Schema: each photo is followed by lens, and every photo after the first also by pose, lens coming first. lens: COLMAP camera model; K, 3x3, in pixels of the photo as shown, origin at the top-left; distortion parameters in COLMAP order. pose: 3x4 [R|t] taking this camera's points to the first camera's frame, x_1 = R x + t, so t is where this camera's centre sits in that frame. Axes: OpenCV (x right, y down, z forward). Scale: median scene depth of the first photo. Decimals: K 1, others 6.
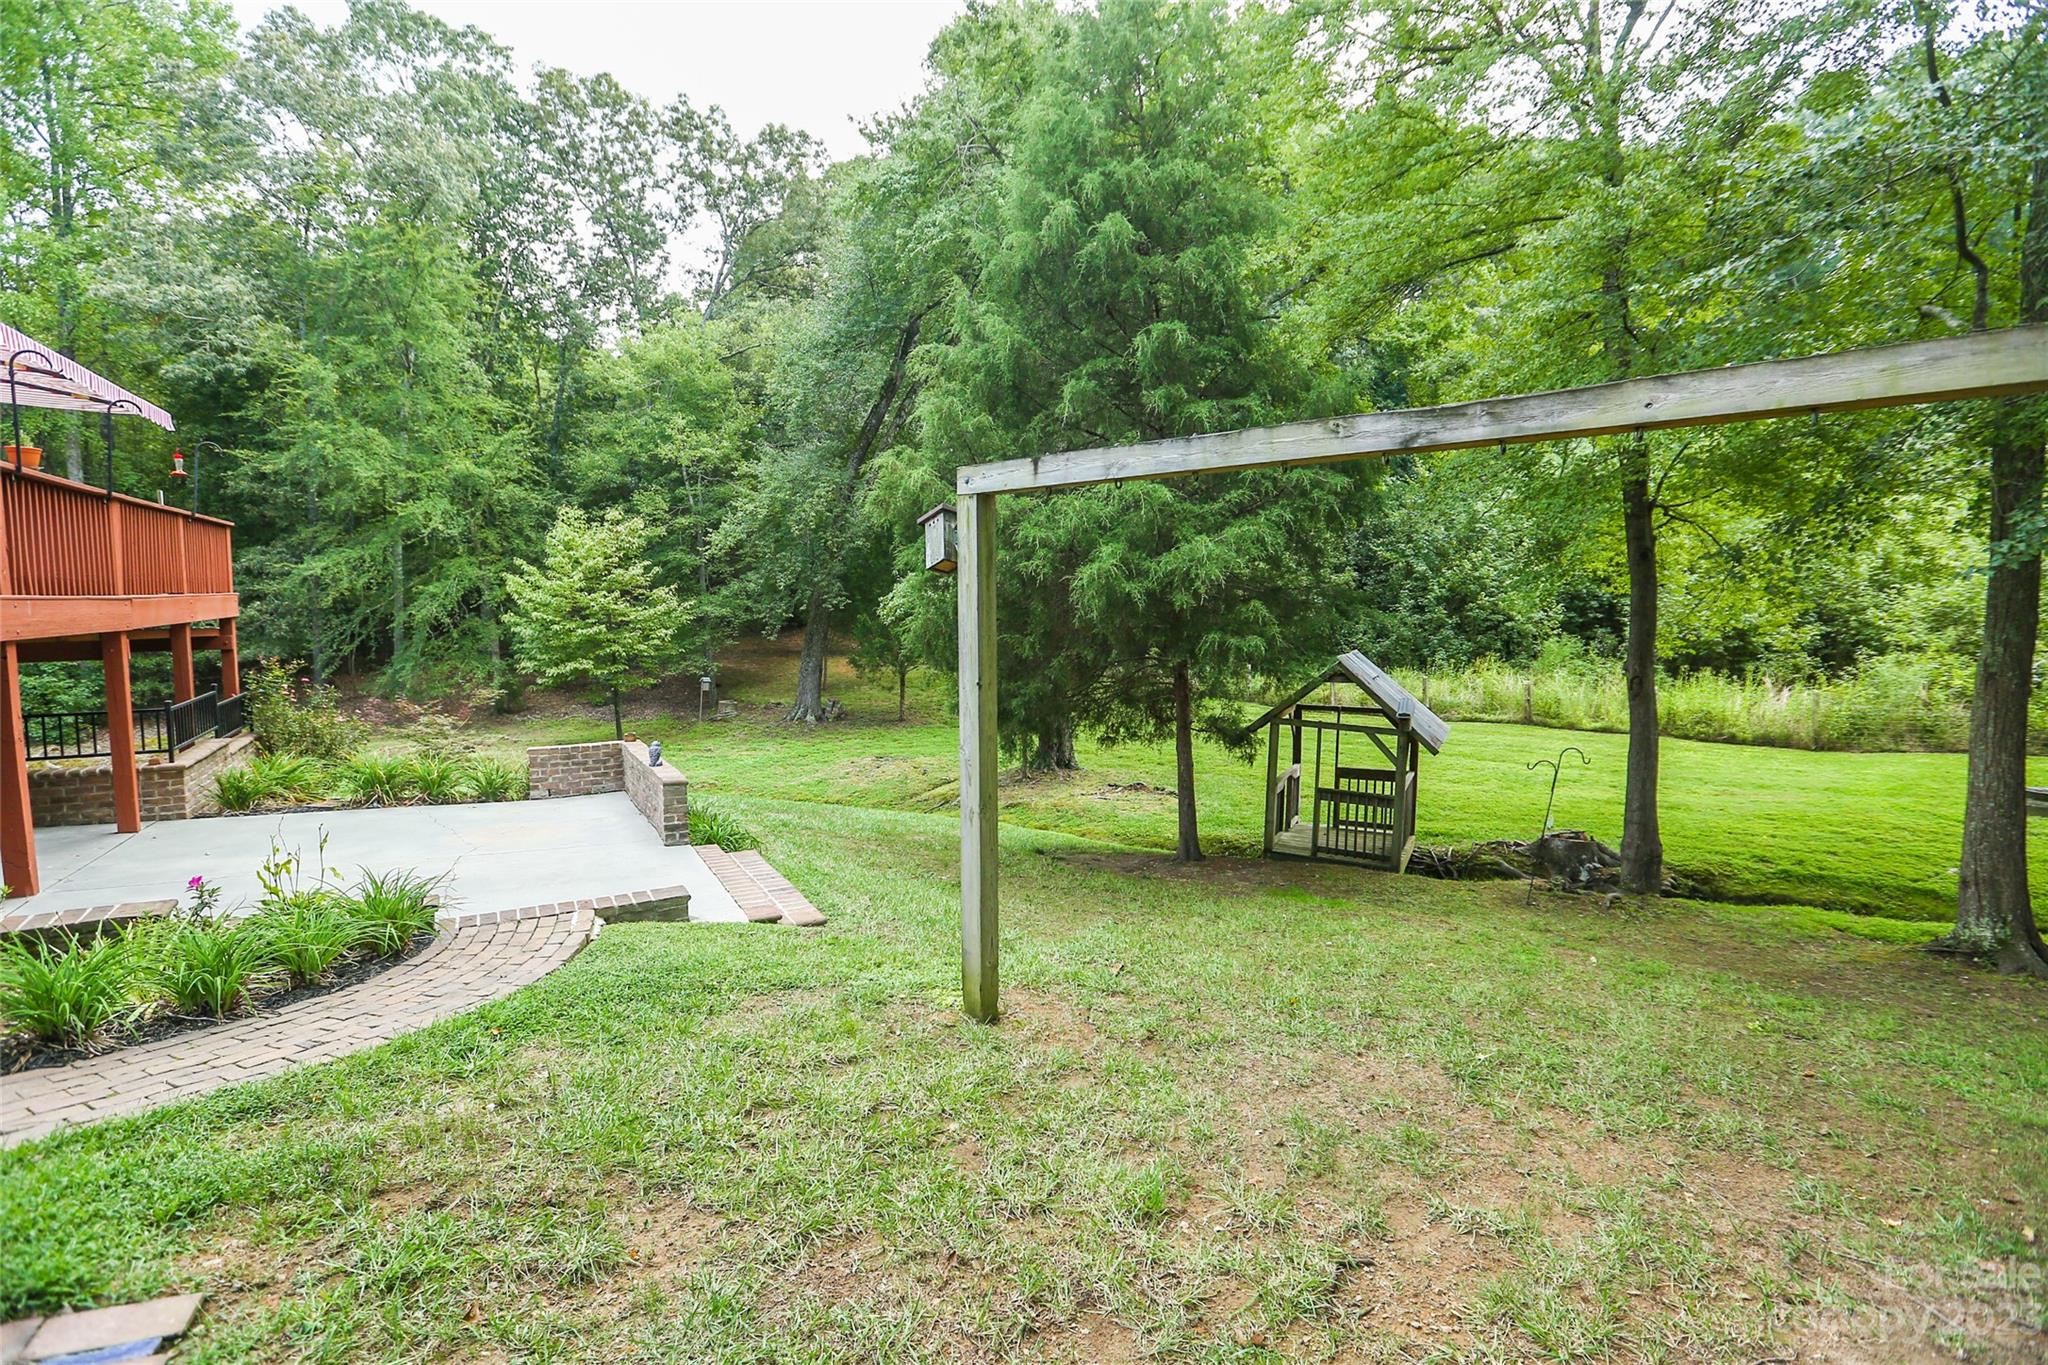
lens RADIAL K [[962.6, 0, 1050.2], [0, 962.6, 675.3], [0, 0, 1]] dist [-0.055566, 0.021501]
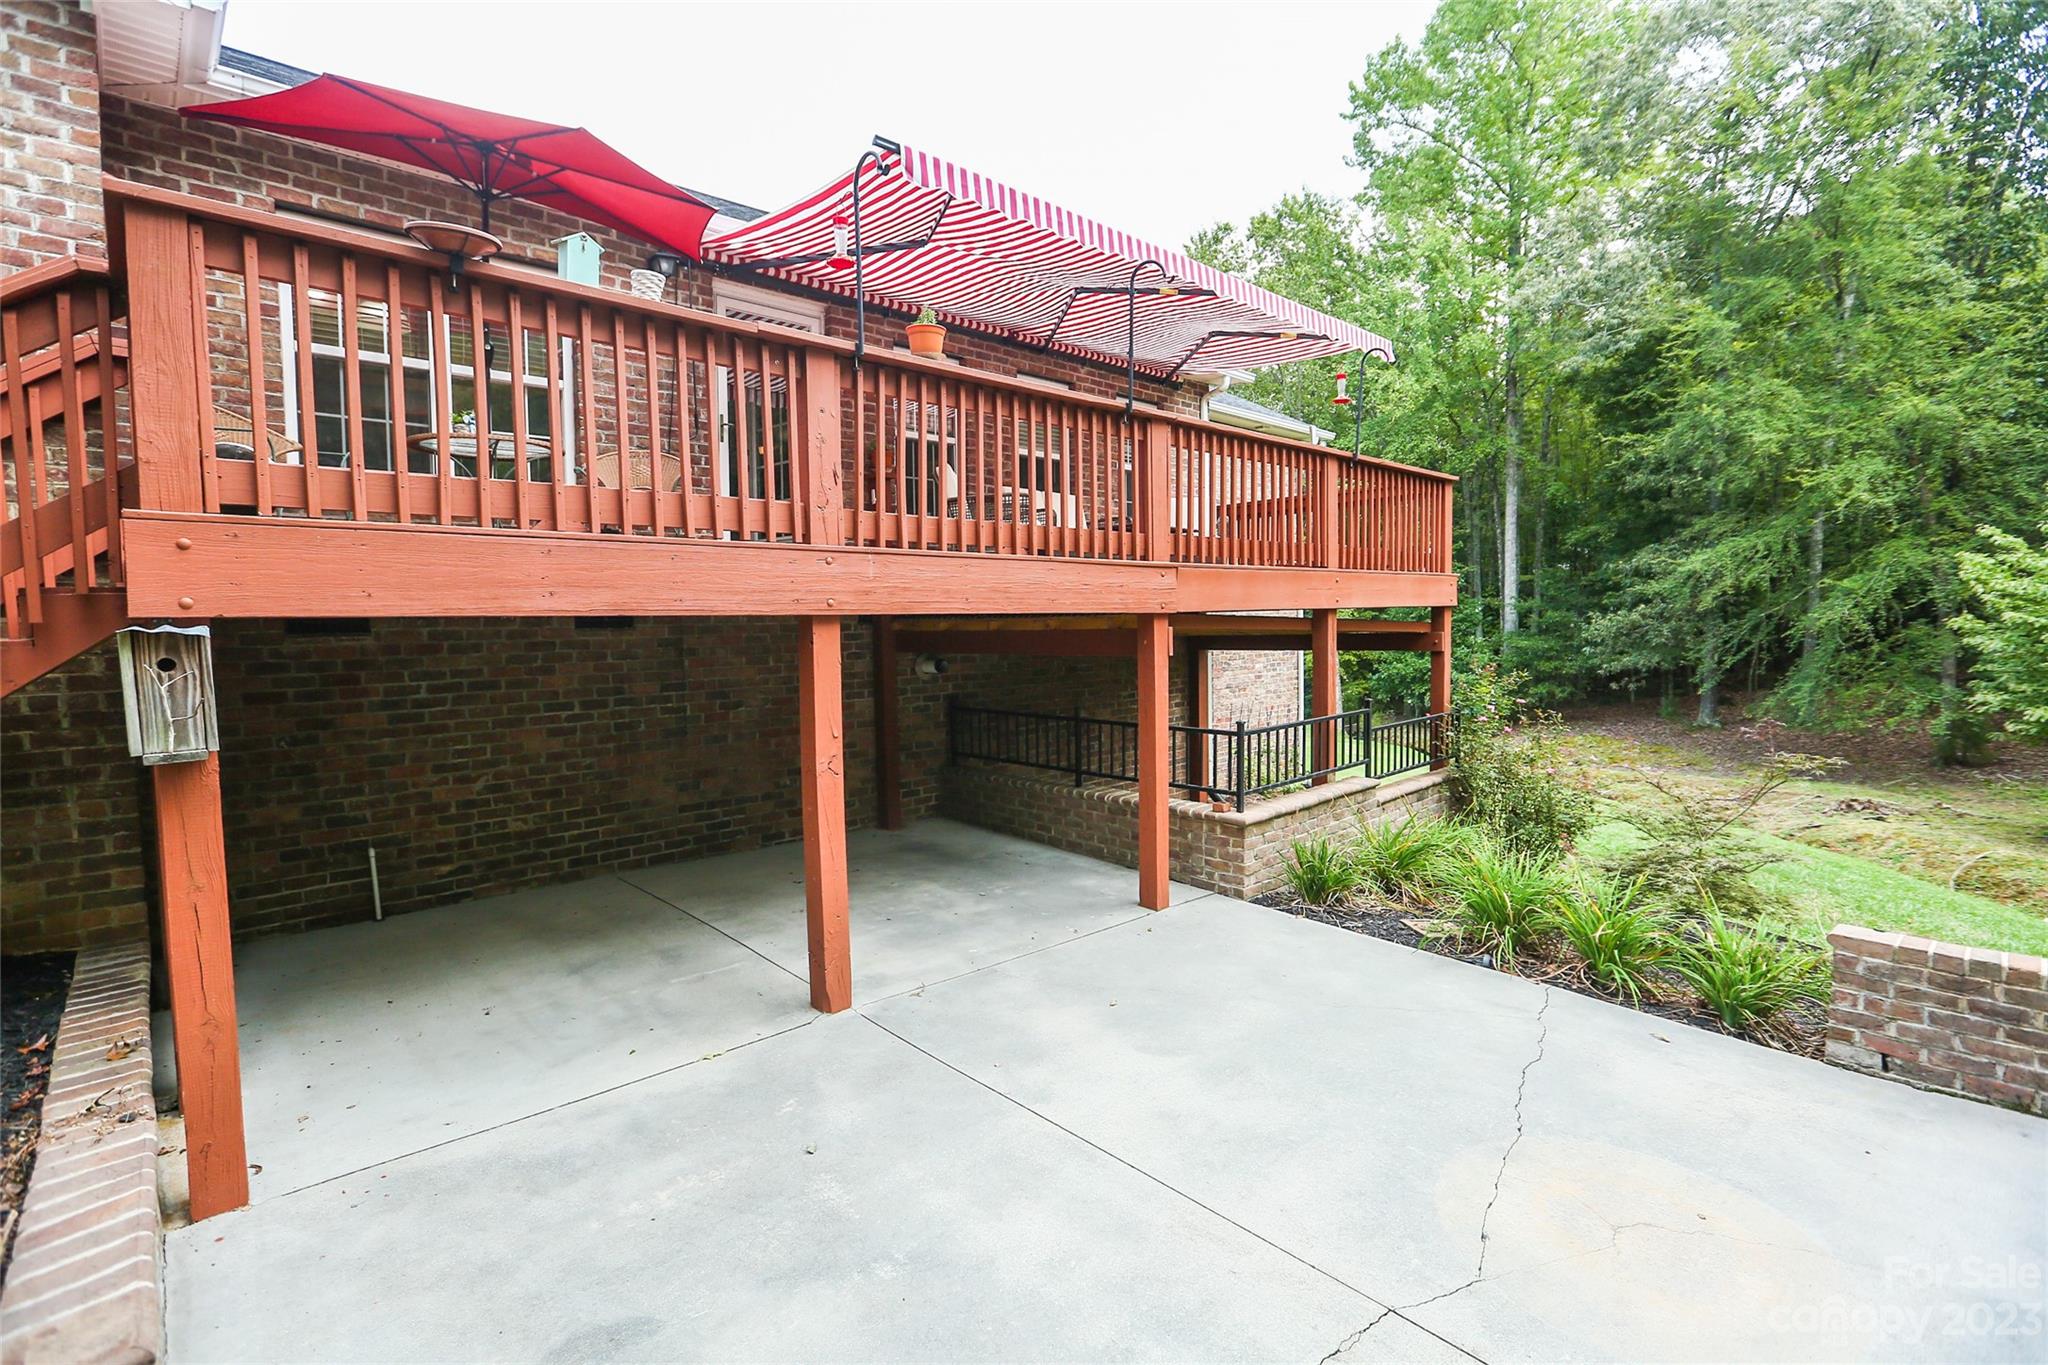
lens RADIAL K [[955.9, 0, 1044.0], [0, 955.9, 672.4], [0, 0, 1]] dist [-0.037239, 0.010274]
pose [[0.241911, 0.049714, -0.969024, -0.103978], [-0.065769, 0.997230, 0.034743, -0.007528], [0.968067, 0.055327, 0.244511, 0.230183]]
